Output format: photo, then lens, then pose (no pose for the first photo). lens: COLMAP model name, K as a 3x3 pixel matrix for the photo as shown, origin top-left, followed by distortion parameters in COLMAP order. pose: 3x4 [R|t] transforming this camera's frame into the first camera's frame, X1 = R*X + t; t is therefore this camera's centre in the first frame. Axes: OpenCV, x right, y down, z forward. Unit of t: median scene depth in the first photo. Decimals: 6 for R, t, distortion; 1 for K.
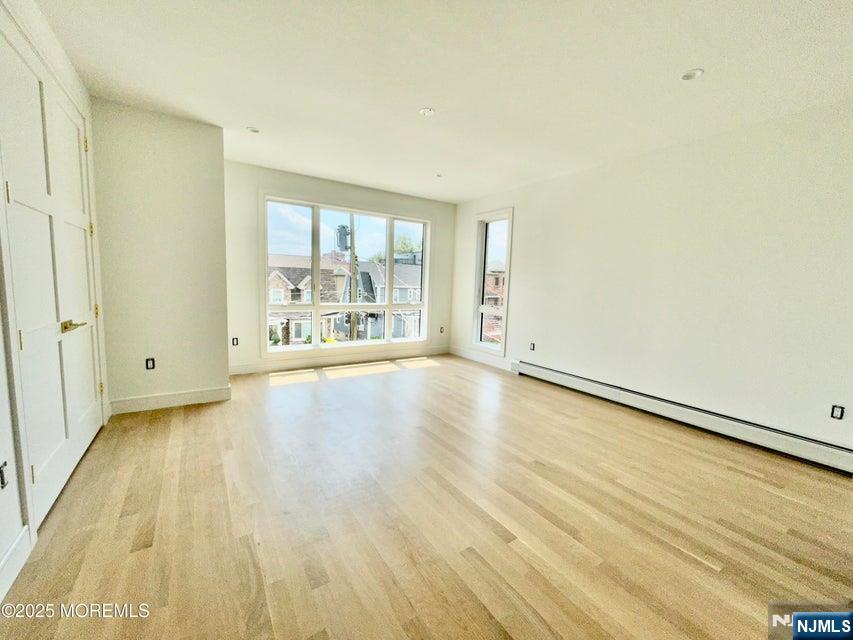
lens RADIAL K [[345.4, 0, 428.5], [0, 345.4, 320.3], [0, 0, 1]] dist [0.000069, 0.001423]
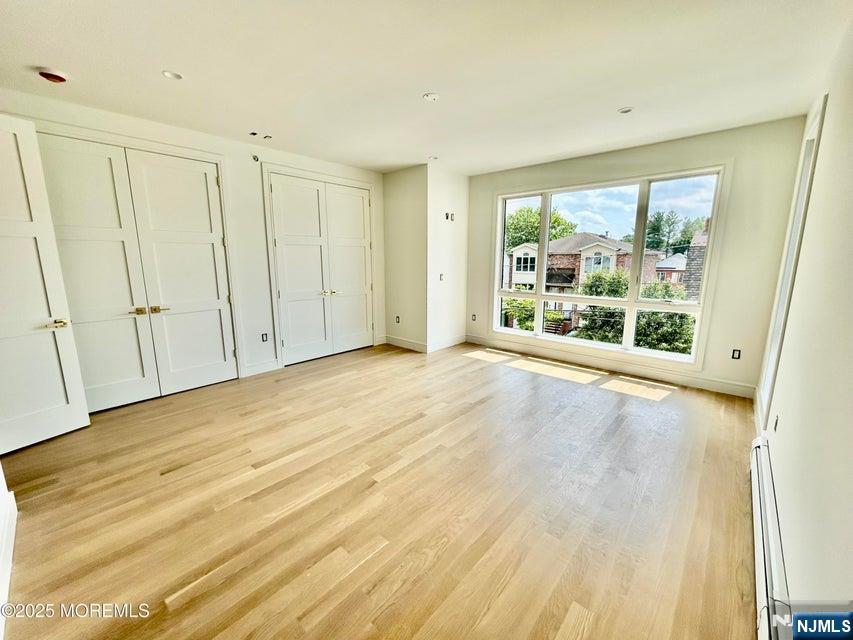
lens RADIAL K [[345.4, 0, 427.7], [0, 345.4, 319.5], [0, 0, 1]] dist [0.000069, 0.001423]
pose [[0.243245, 0.135773, -0.960415, 0.953070], [-0.095753, 0.988679, 0.115517, -0.095361], [0.965227, 0.063863, 0.253492, 0.741760]]
